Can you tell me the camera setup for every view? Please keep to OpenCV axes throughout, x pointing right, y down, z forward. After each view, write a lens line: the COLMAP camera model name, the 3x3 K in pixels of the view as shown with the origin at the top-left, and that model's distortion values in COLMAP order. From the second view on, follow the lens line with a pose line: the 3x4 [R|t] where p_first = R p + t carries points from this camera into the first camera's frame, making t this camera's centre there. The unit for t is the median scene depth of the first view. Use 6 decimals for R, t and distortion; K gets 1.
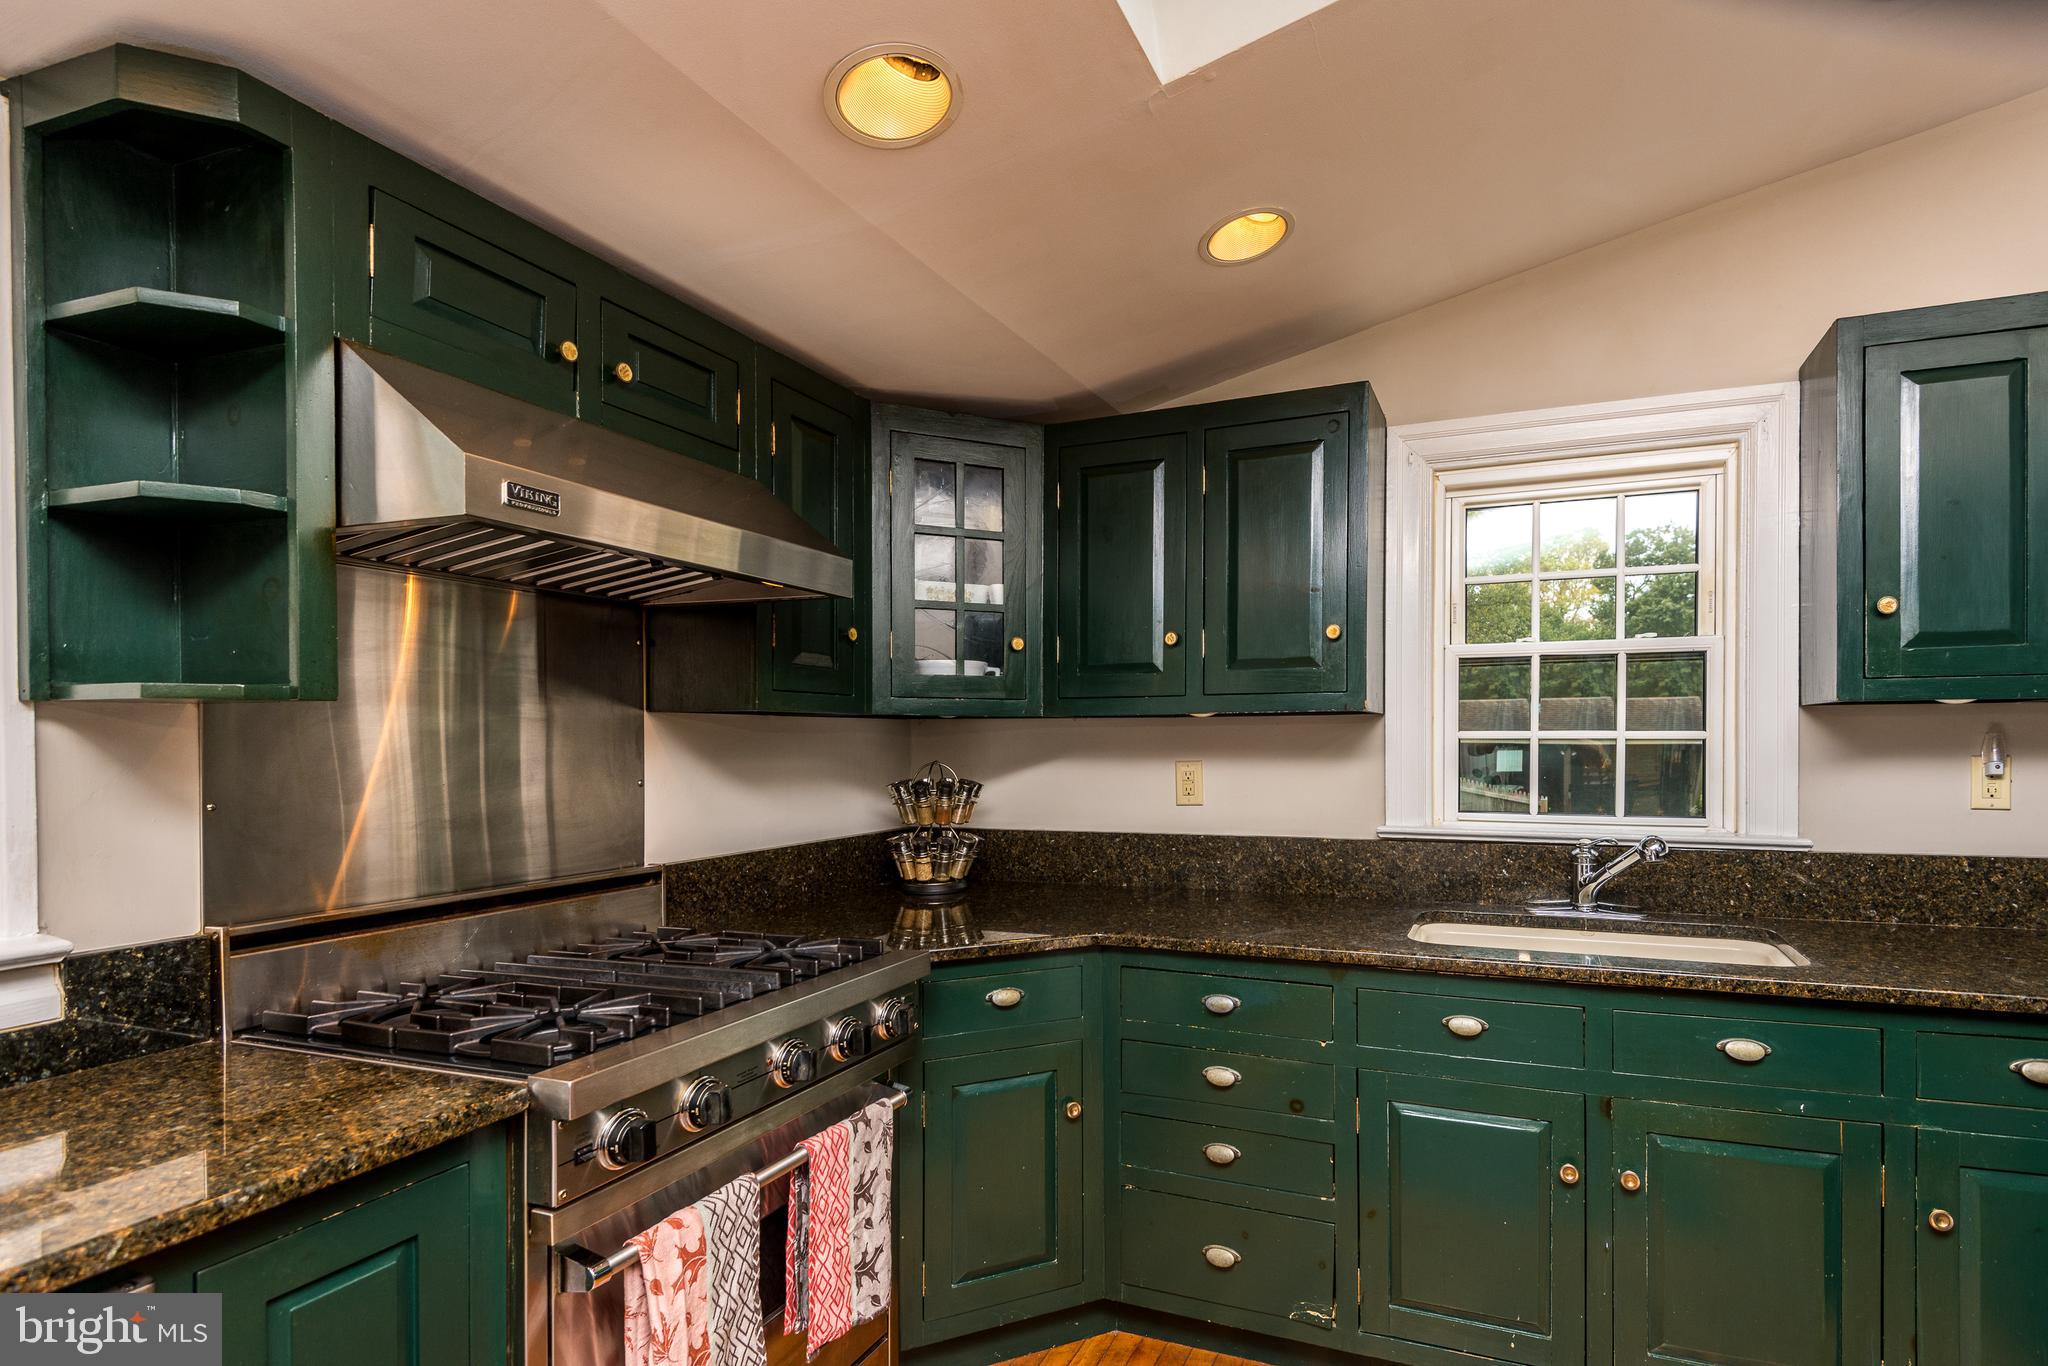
lens RADIAL K [[1009.3, 0, 1133.4], [0, 1009.3, 744.8], [0, 0, 1]] dist [0.028078, -0.000169]
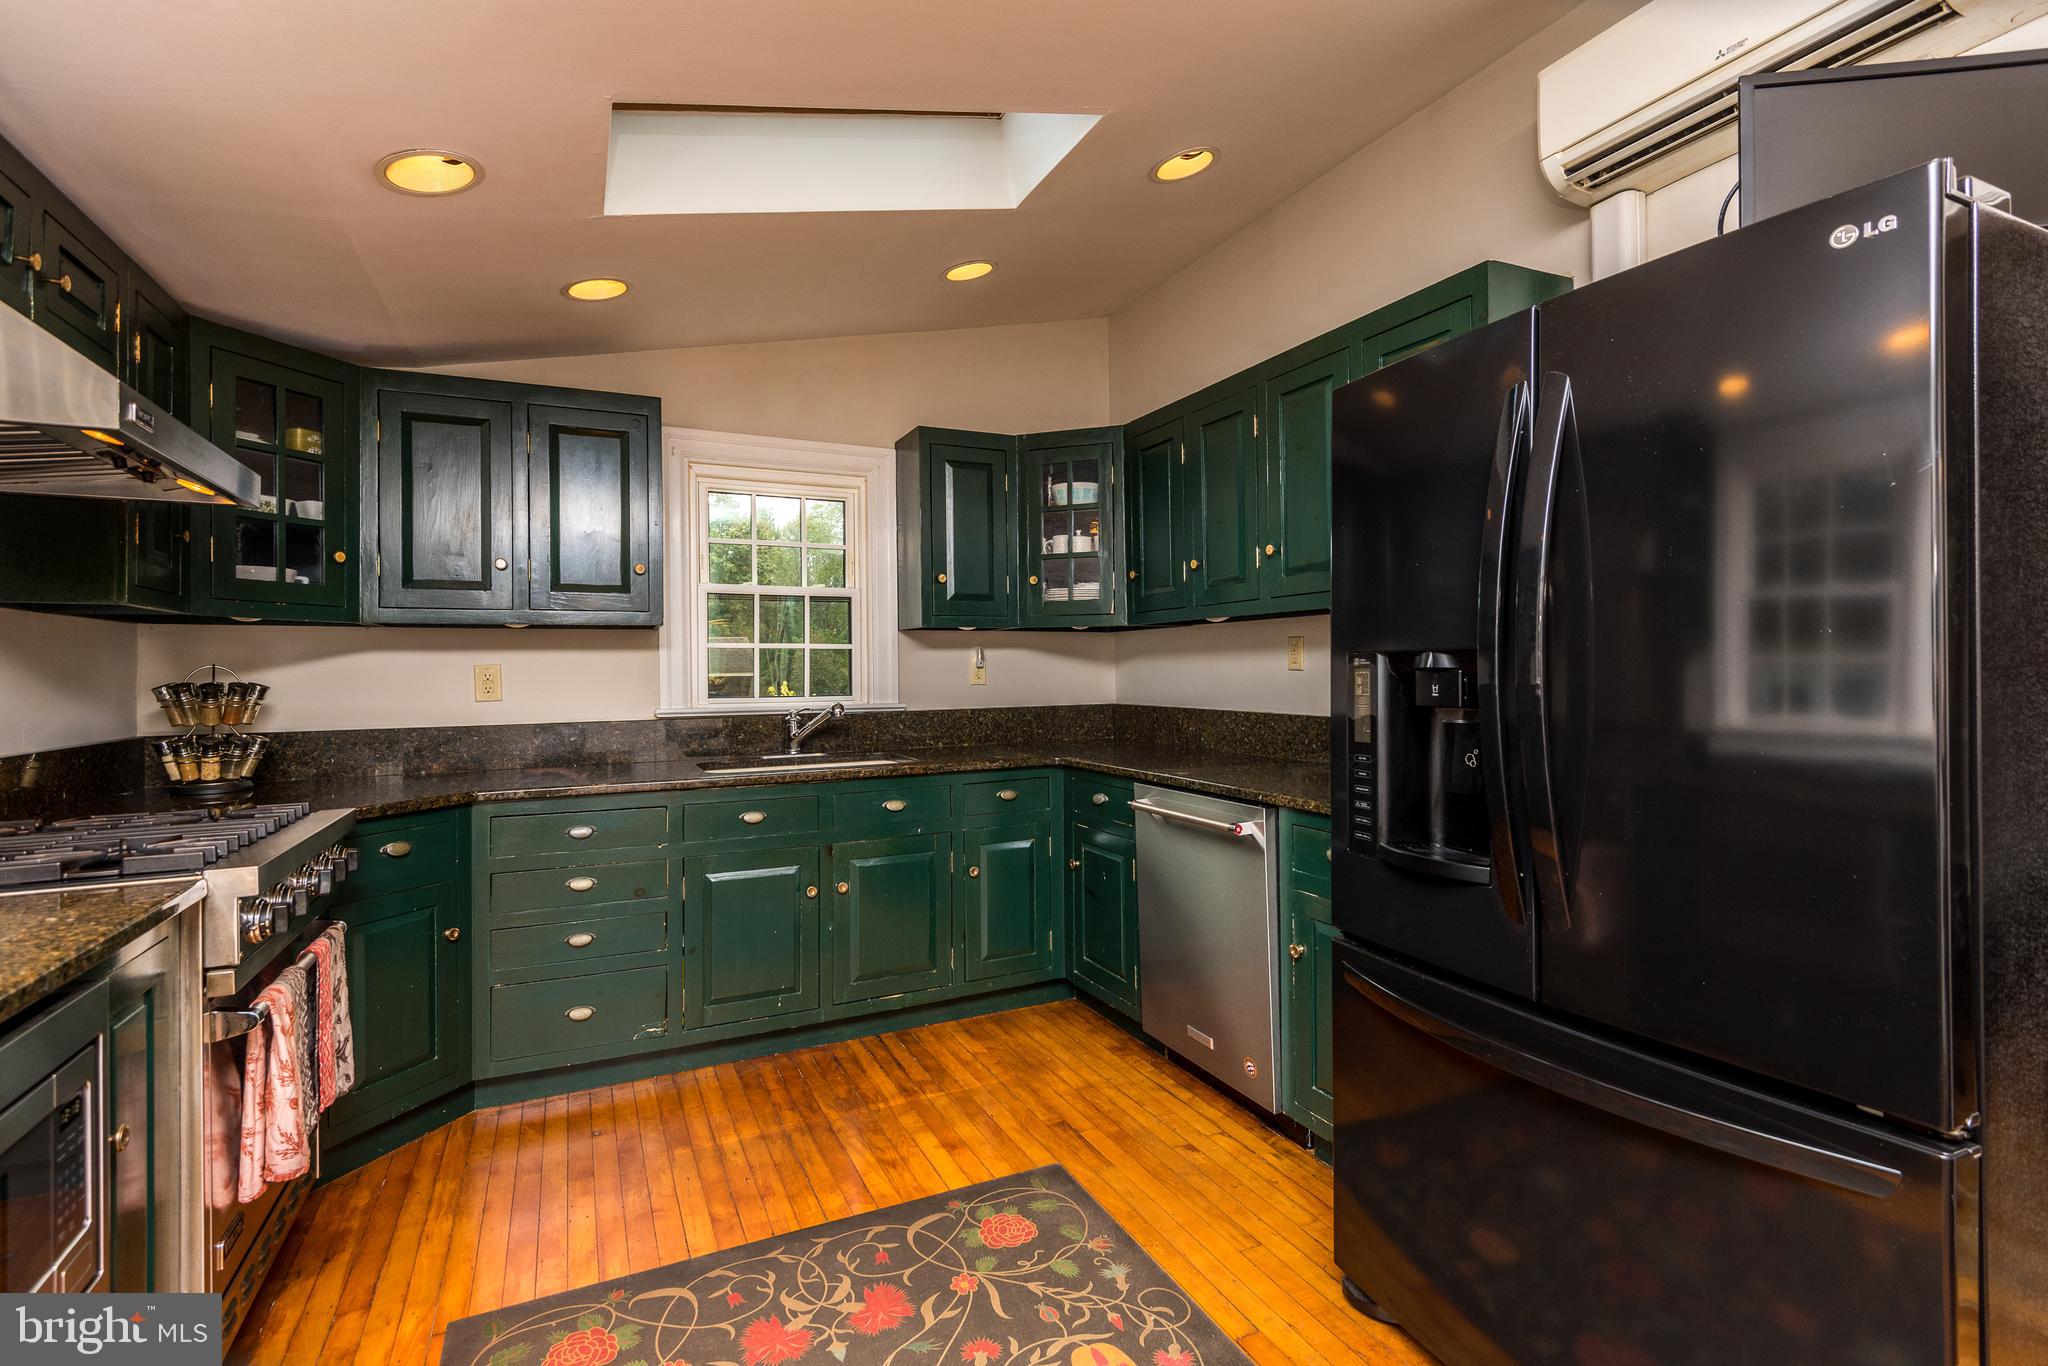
lens RADIAL K [[939.7, 0, 1042.4], [0, 939.7, 661.4], [0, 0, 1]] dist [0.036789, -0.020297]
pose [[0.683471, 0.002837, 0.729972, -0.425774], [0.012698, 0.999795, -0.015775, 0.050977], [-0.729867, 0.020051, 0.683295, -0.350259]]
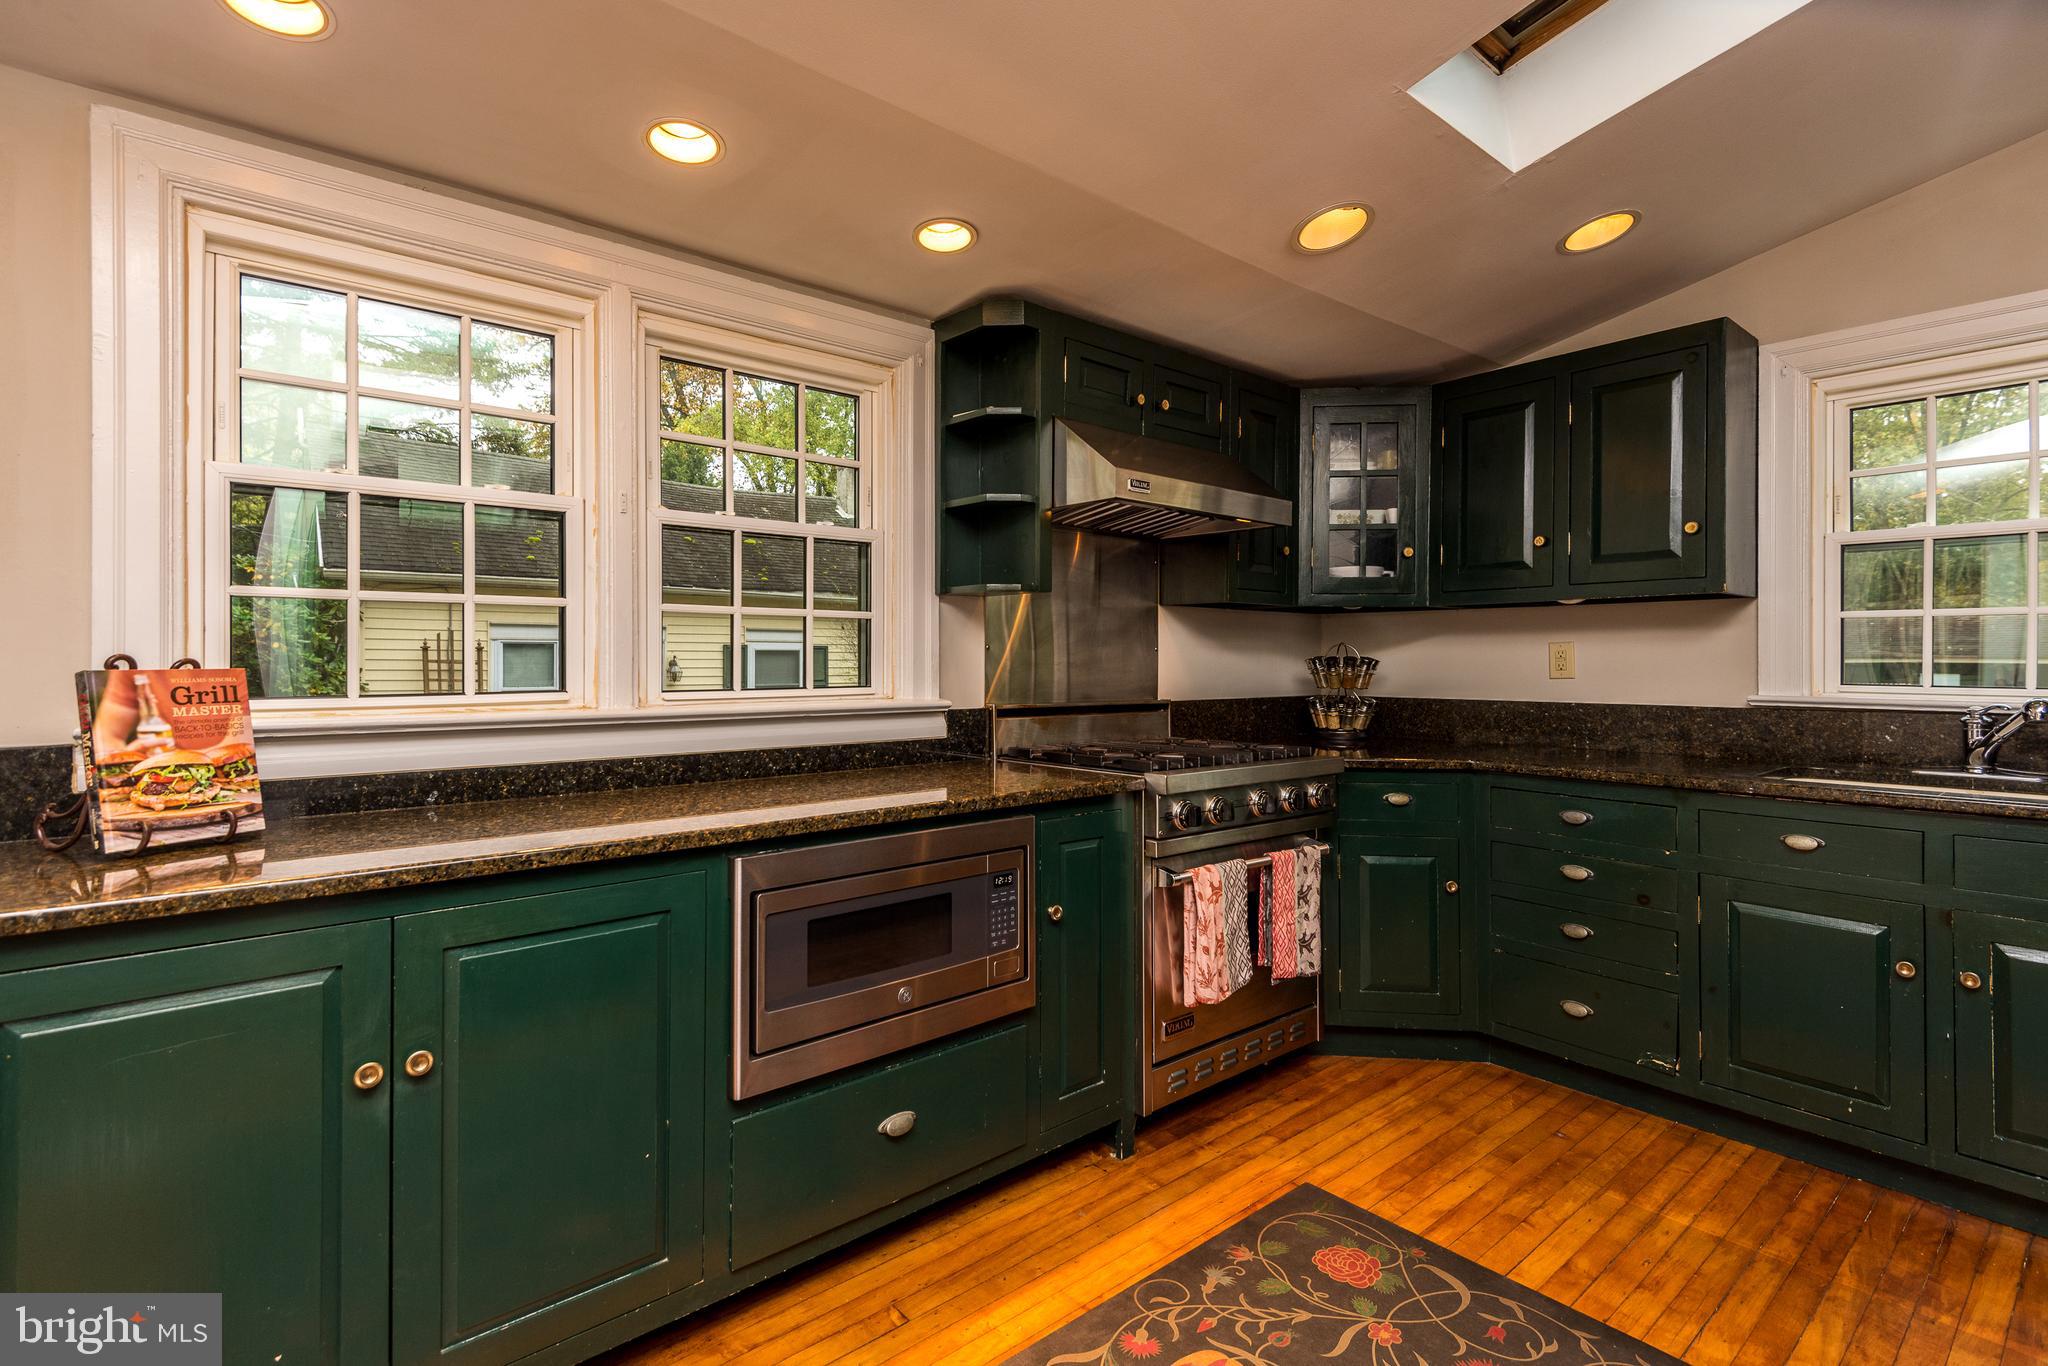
lens RADIAL K [[963.0, 0, 1013.0], [0, 963.0, 653.0], [0, 0, 1]] dist [0.031016, -0.021575]
pose [[0.876096, 0.001257, -0.482136, 0.053870], [-0.008412, 0.999884, -0.012677, 0.065559], [0.482064, 0.015162, 0.876005, -0.447494]]
